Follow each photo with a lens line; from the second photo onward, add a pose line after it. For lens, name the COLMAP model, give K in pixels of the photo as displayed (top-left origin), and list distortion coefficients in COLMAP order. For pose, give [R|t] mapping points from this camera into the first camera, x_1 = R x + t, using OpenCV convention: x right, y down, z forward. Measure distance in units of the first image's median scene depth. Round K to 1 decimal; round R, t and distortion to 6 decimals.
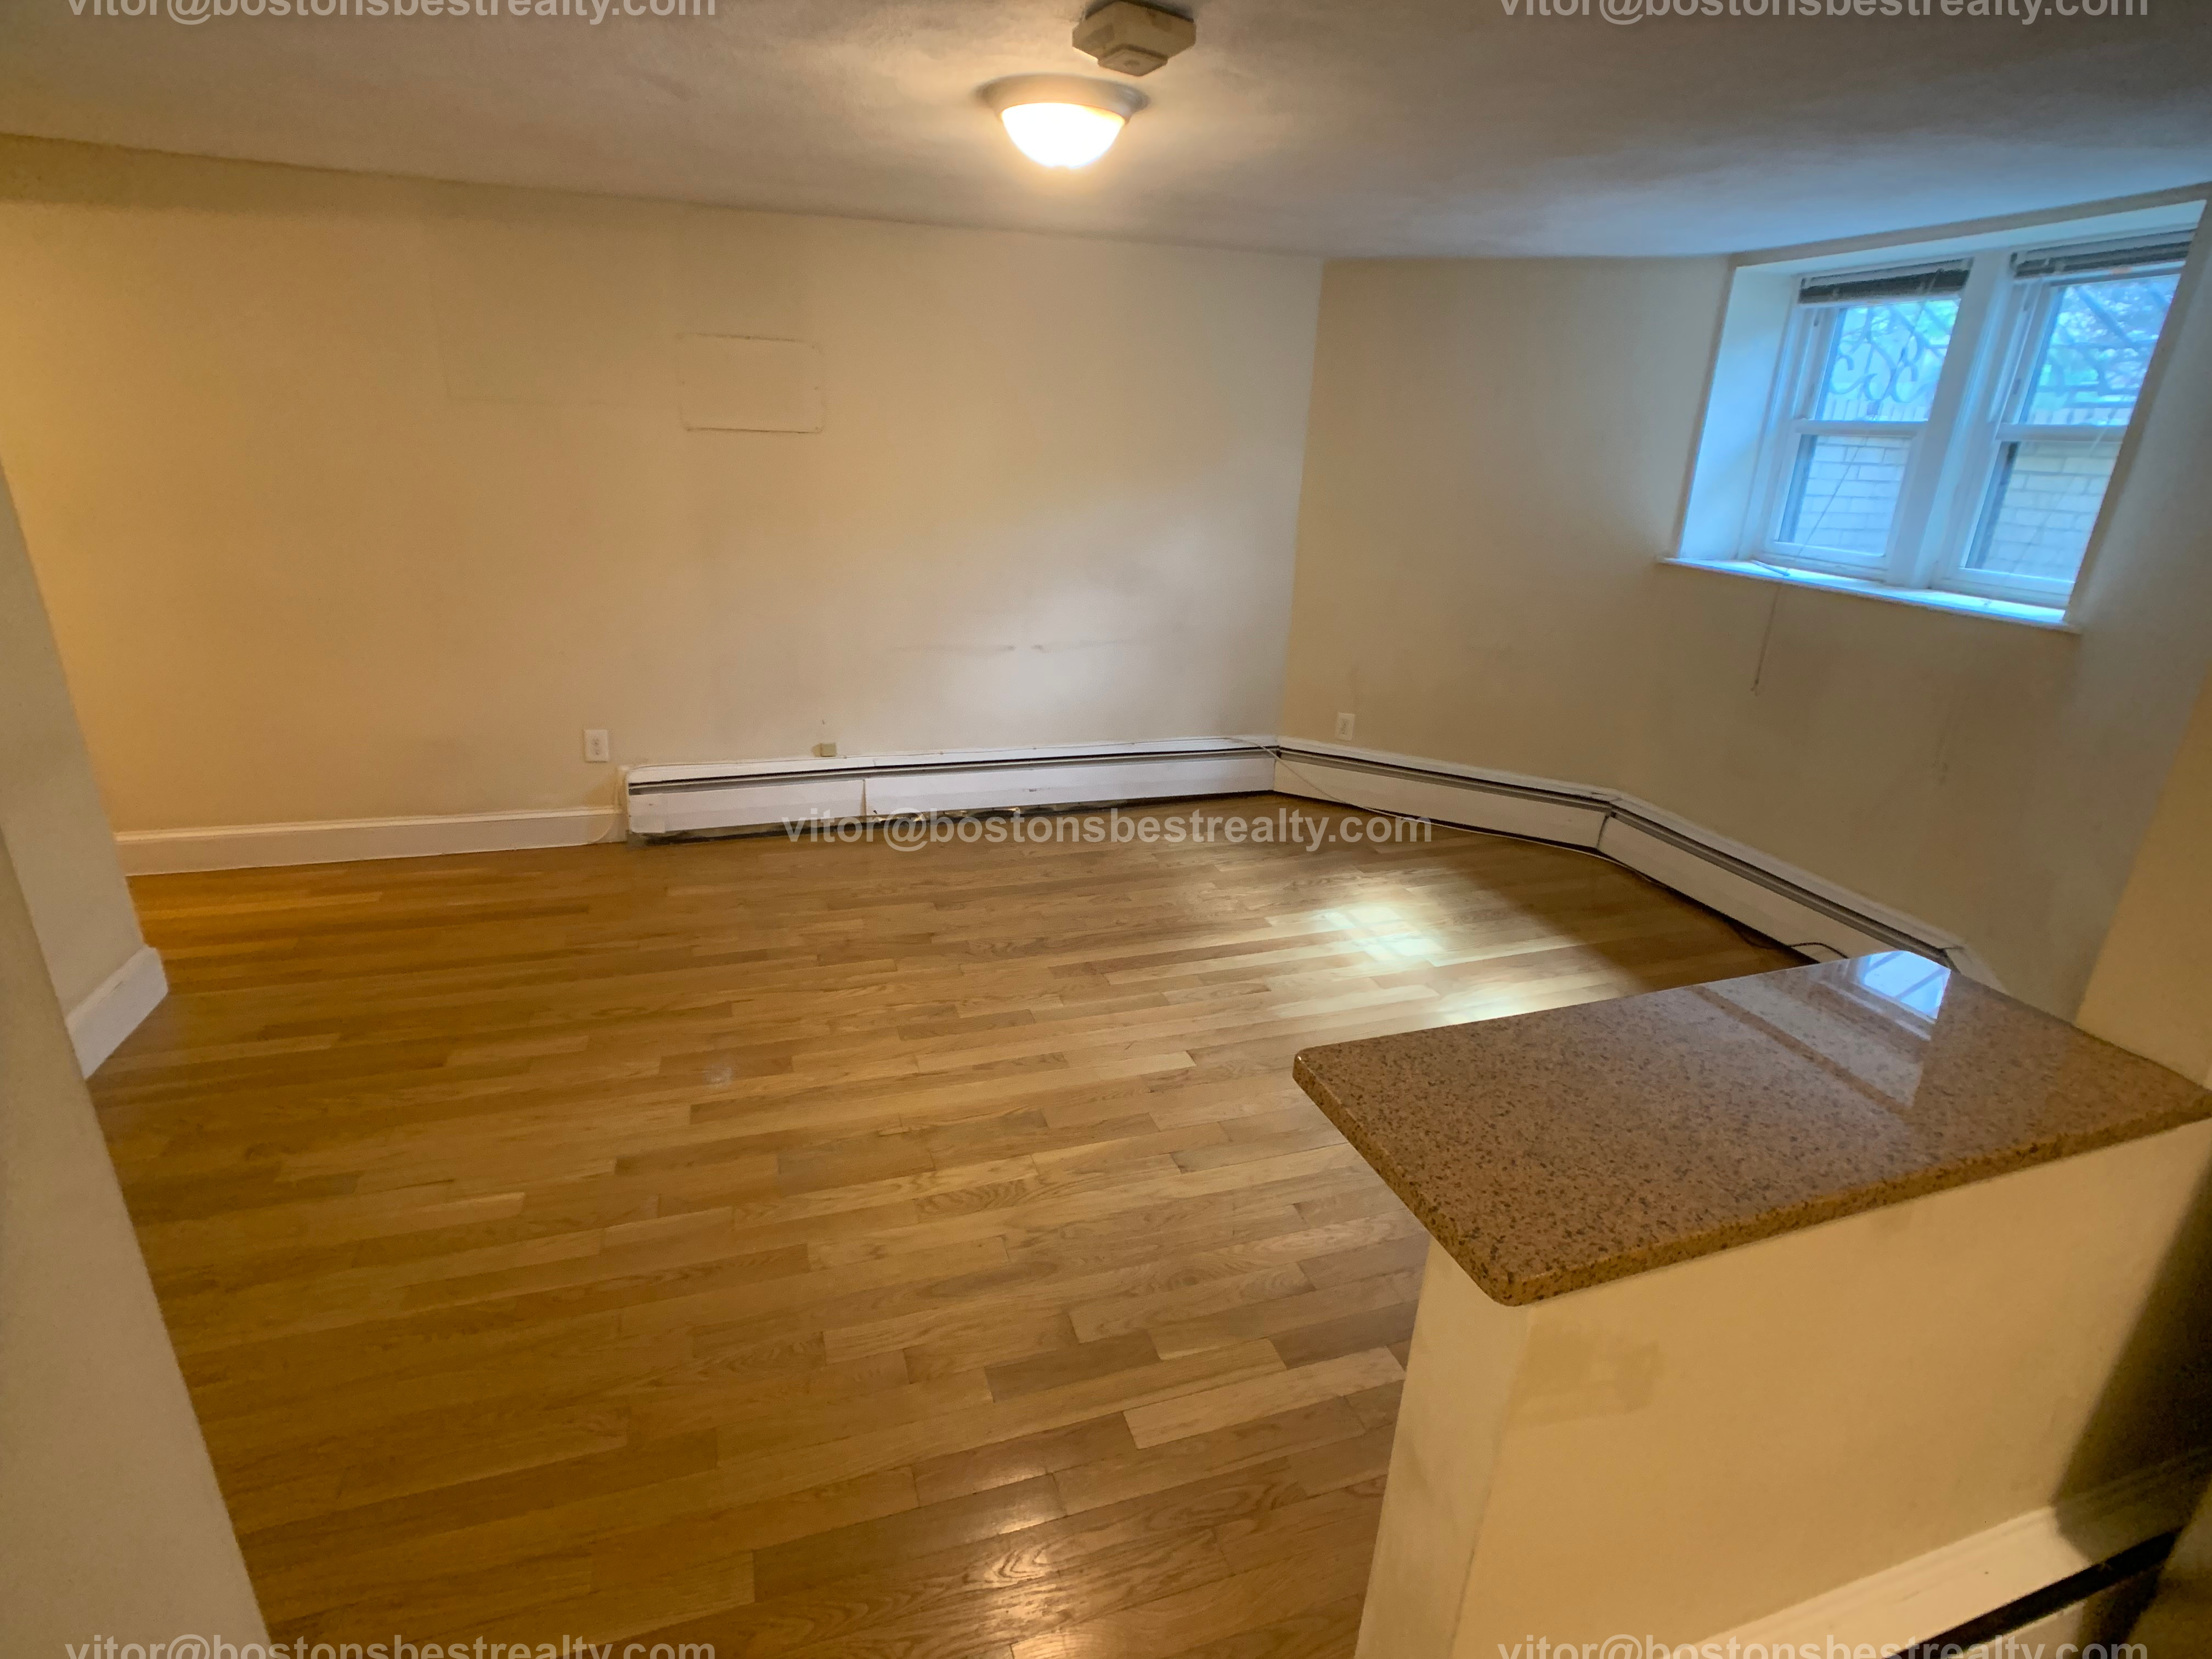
lens RADIAL K [[1102.9, 0, 1112.6], [0, 1102.9, 822.9], [0, 0, 1]] dist [-0.025349, 0.011813]
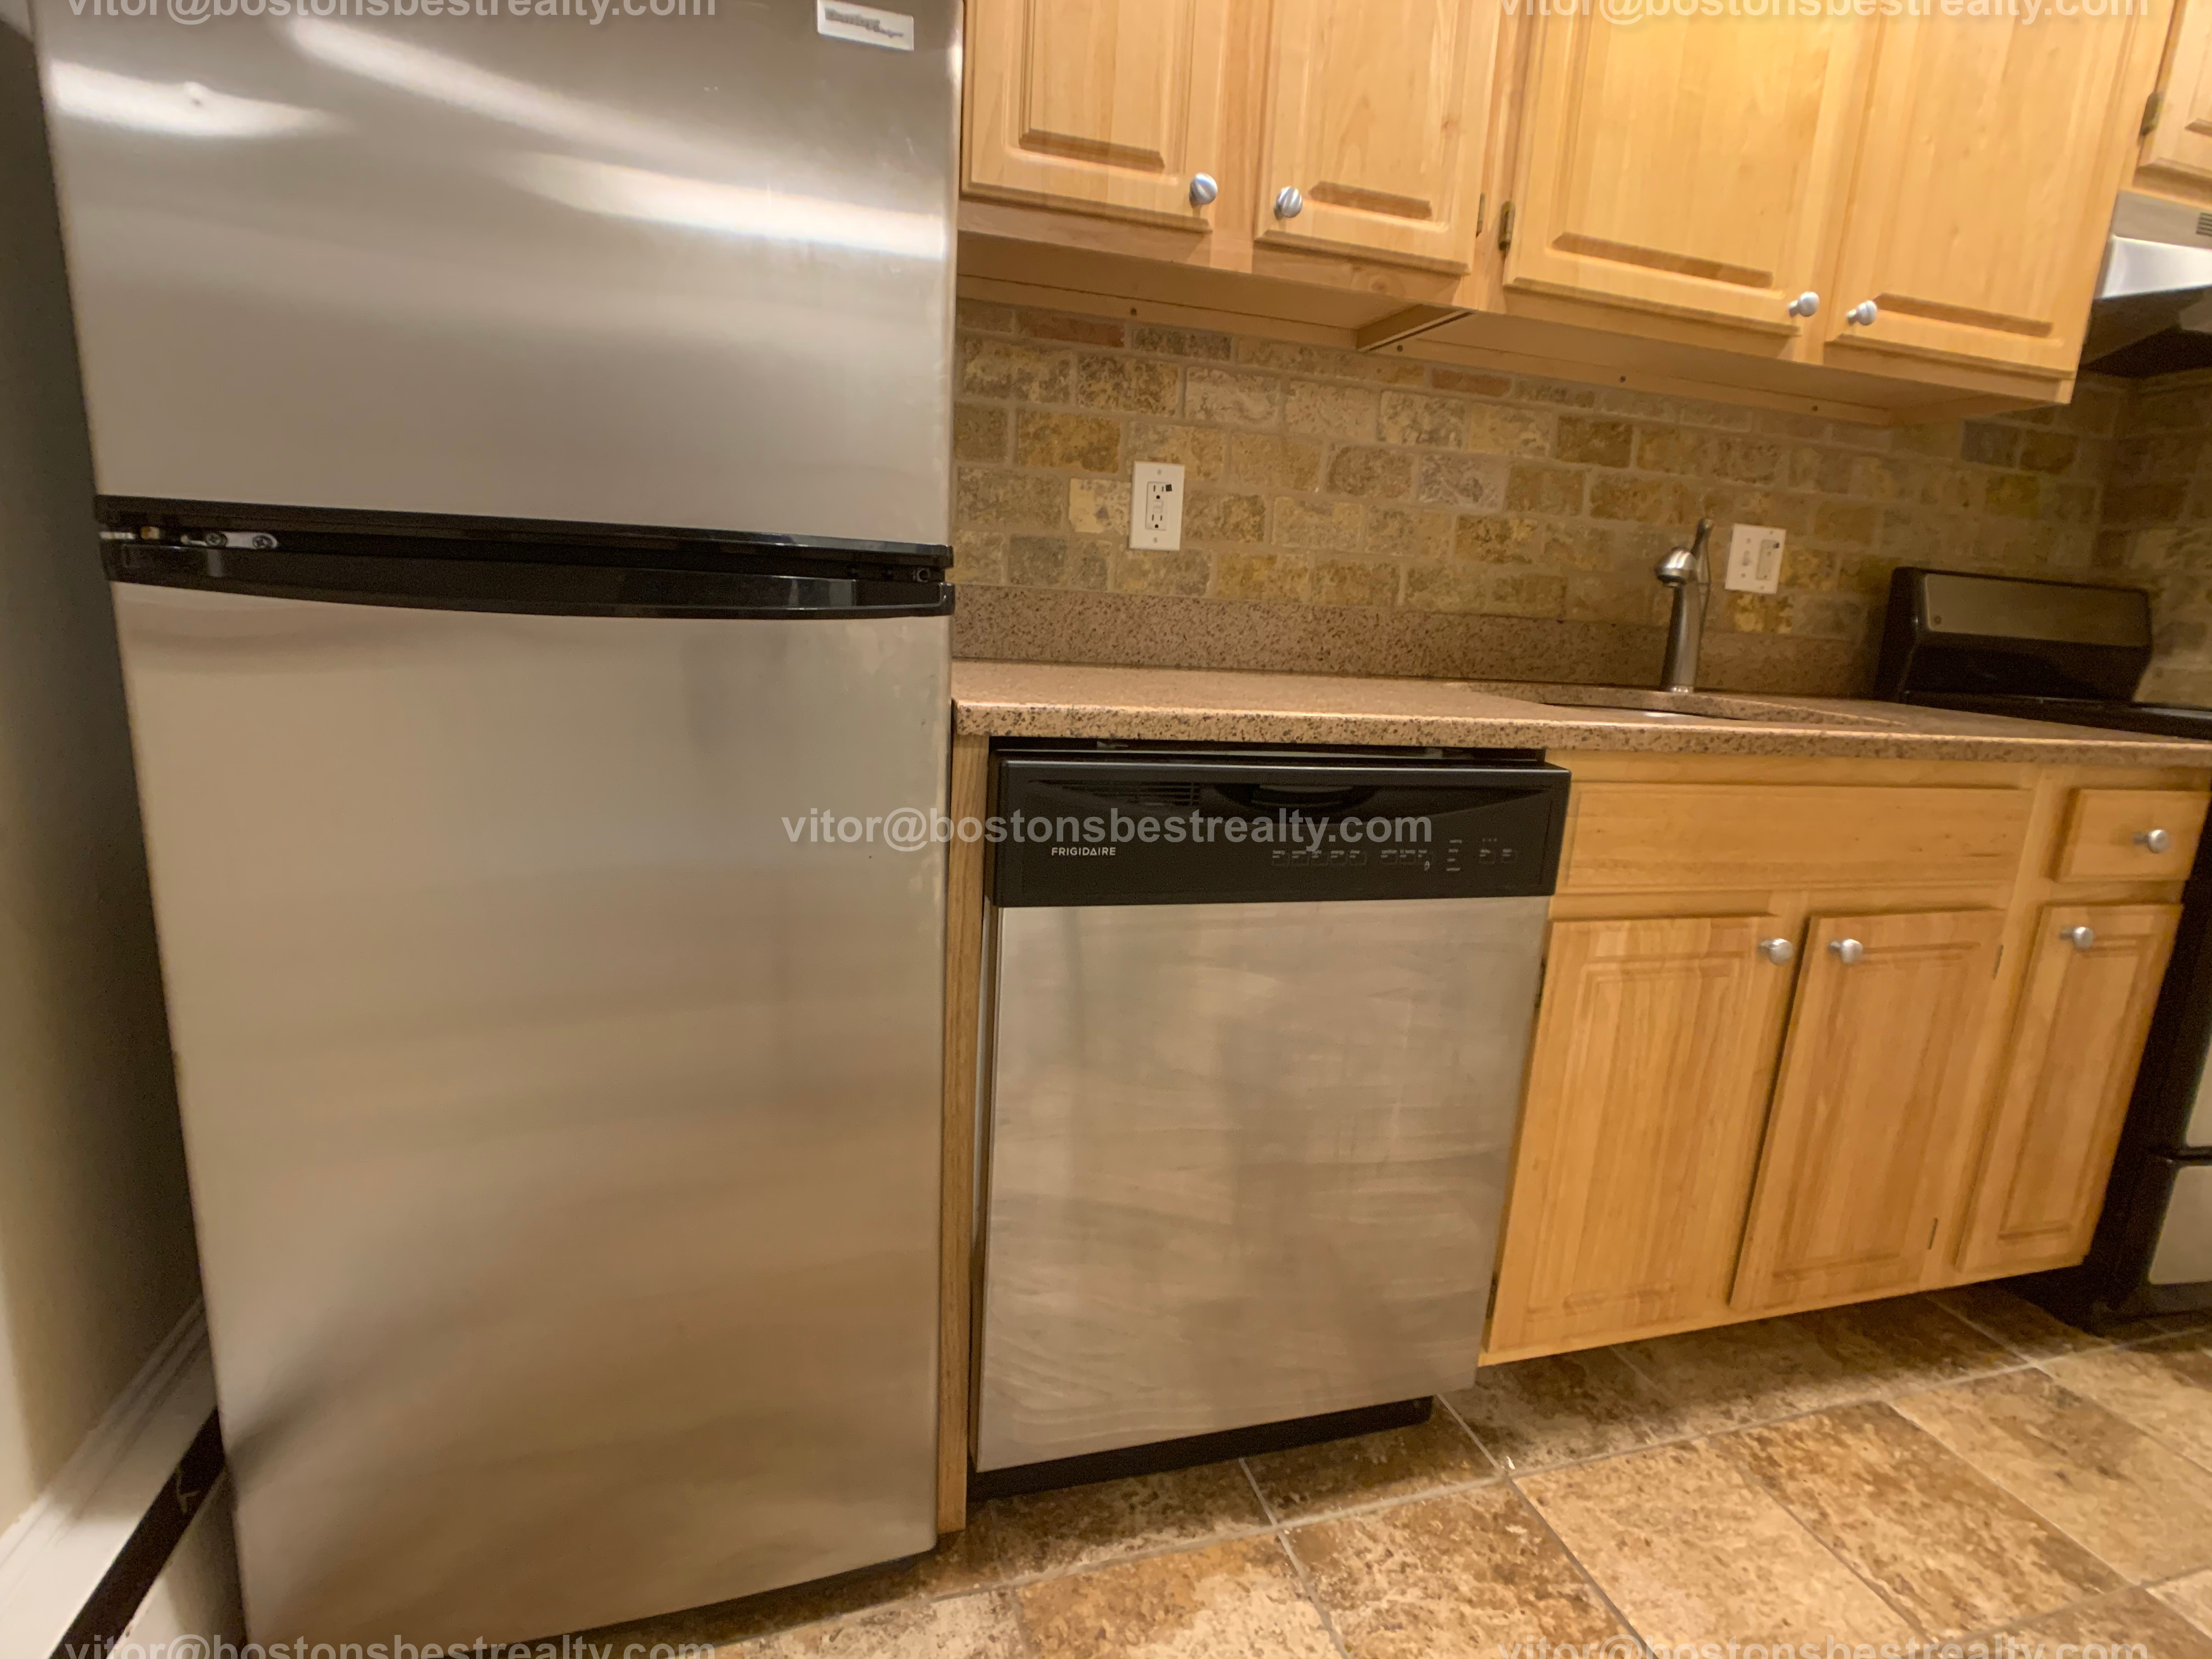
lens RADIAL K [[1105.3, 0, 1113.0], [0, 1105.3, 822.0], [0, 0, 1]] dist [-0.048525, 0.024568]
pose [[0.041547, -0.246818, 0.968171, 0.211585], [0.287835, 0.930883, 0.224961, 0.167016], [-0.956778, 0.269327, 0.109718, 0.152873]]
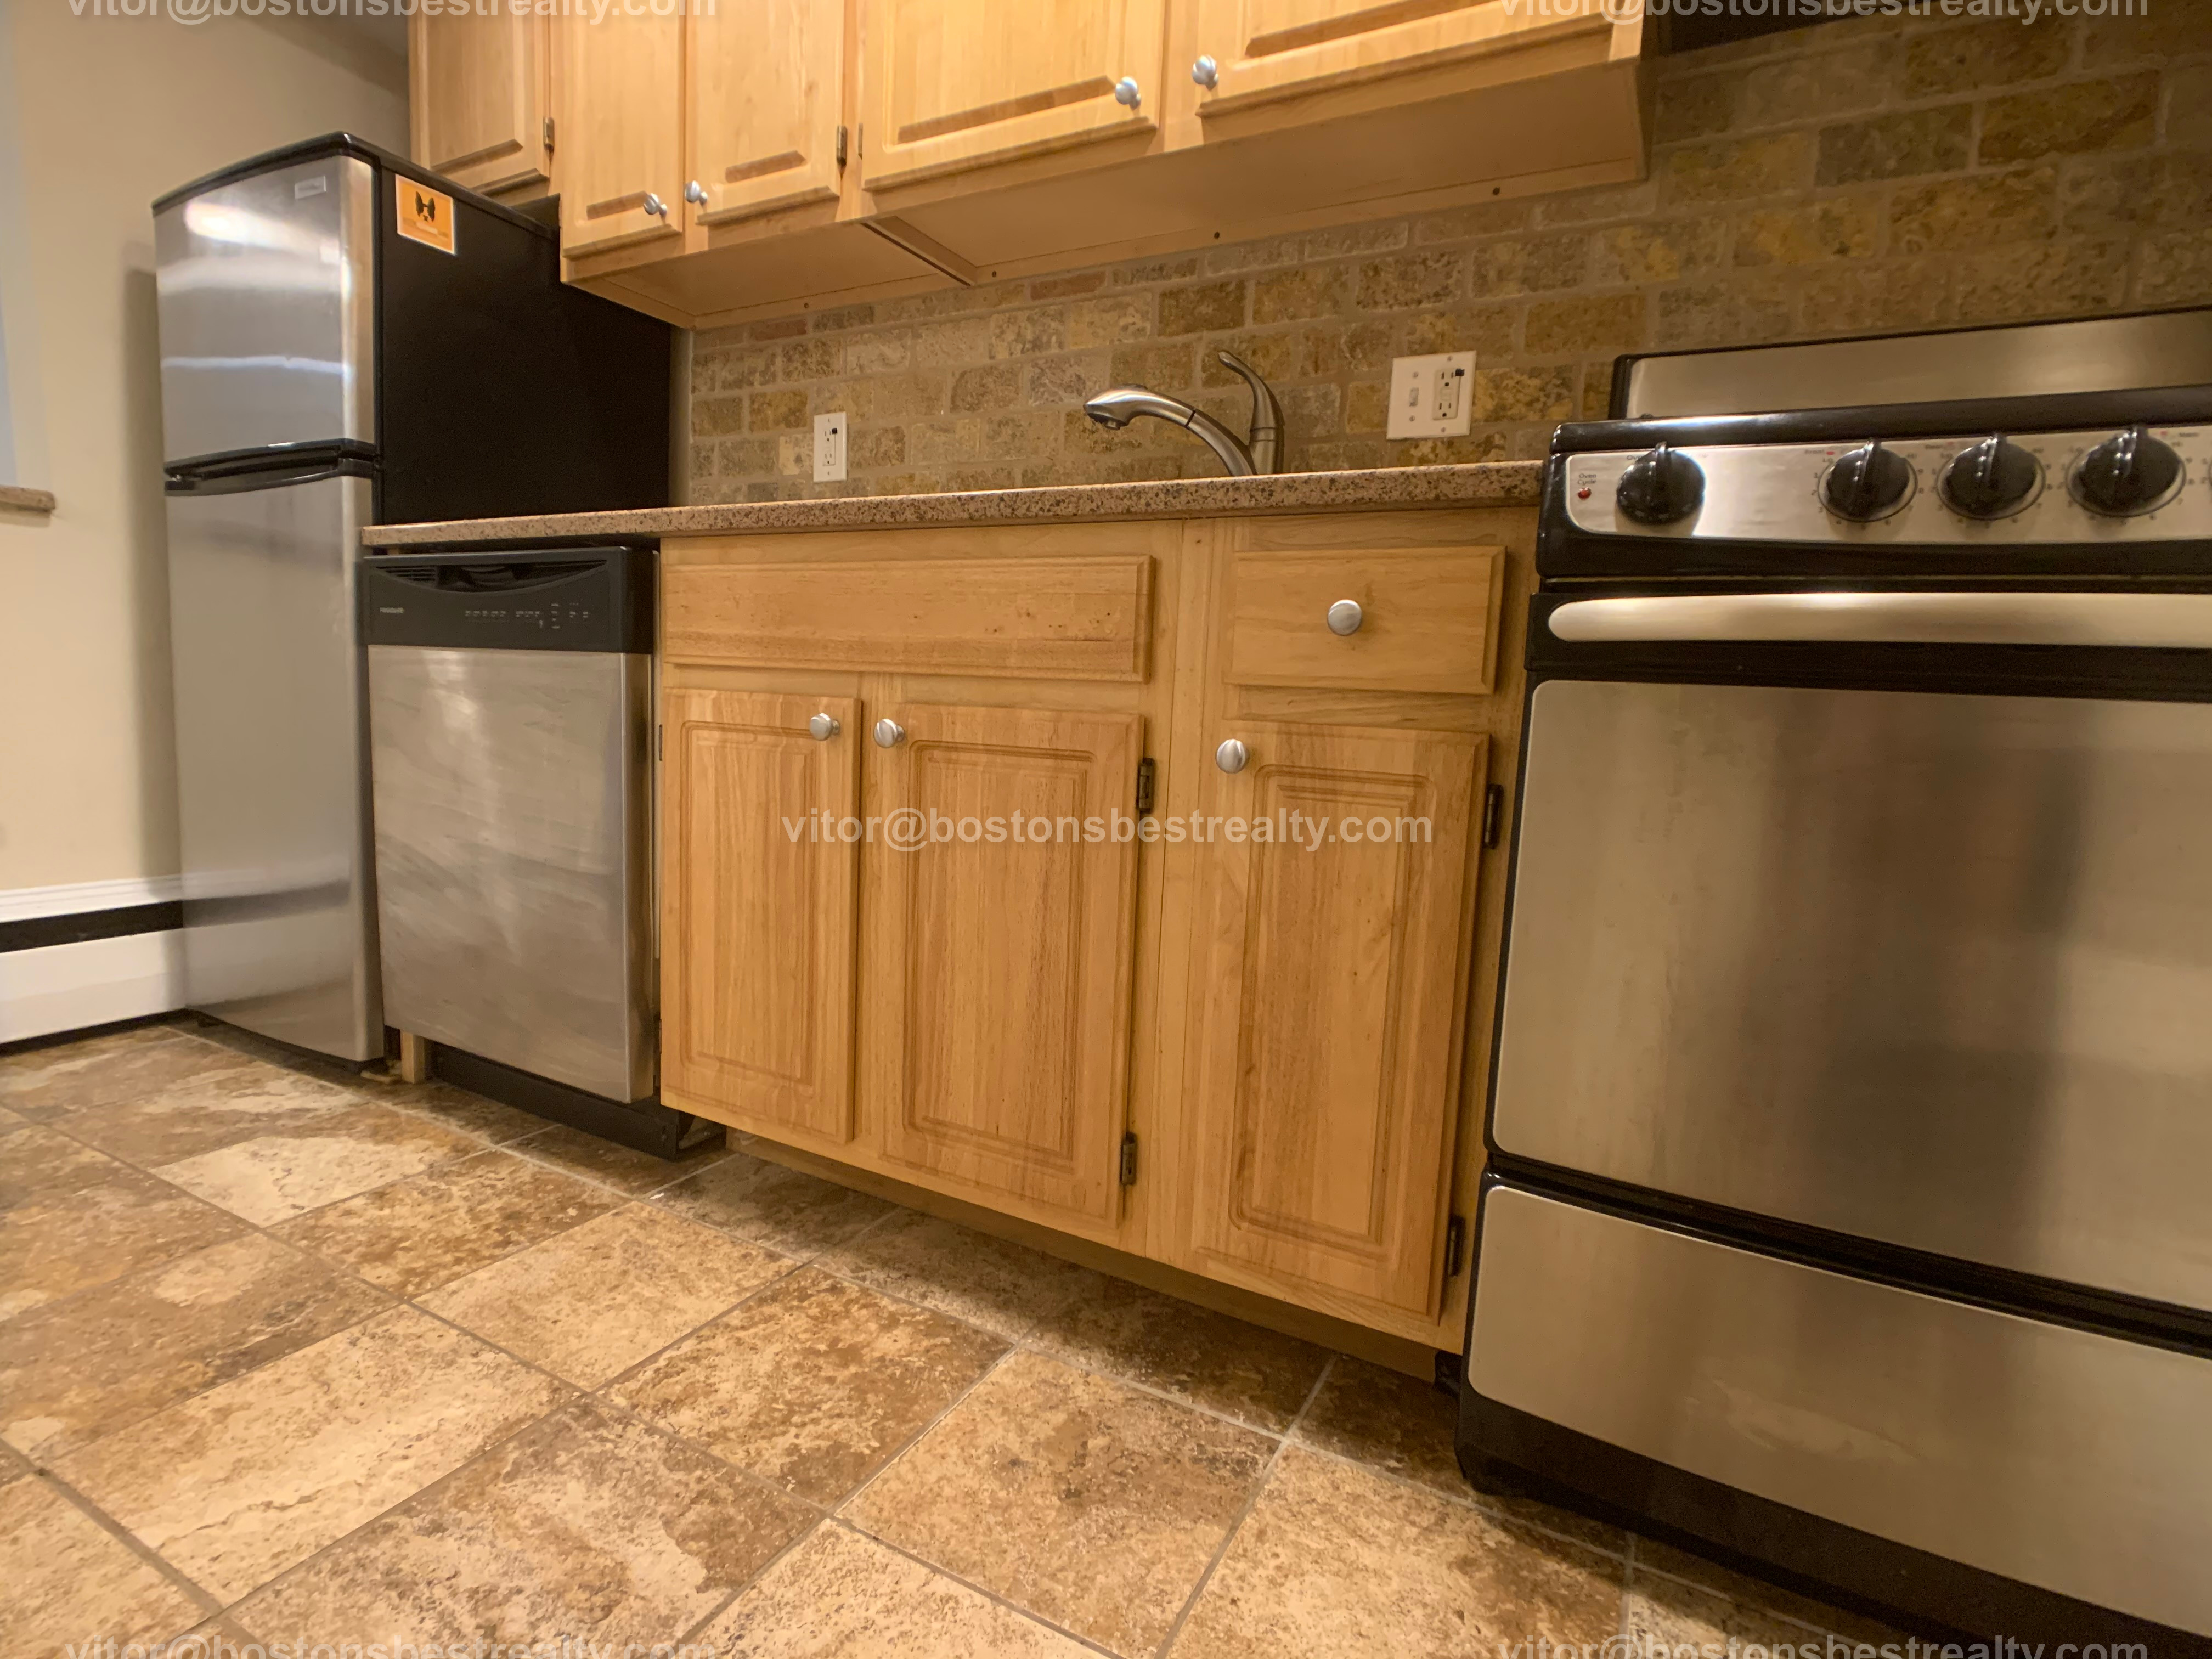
lens RADIAL K [[1104.6, 0, 1123.7], [0, 1104.6, 824.9], [0, 0, 1]] dist [-0.038209, 0.017843]
pose [[0.723613, -0.090725, 0.684217, 0.412530], [0.223370, 0.968757, -0.107777, 0.493055], [-0.653062, 0.230822, 0.721270, -0.409105]]
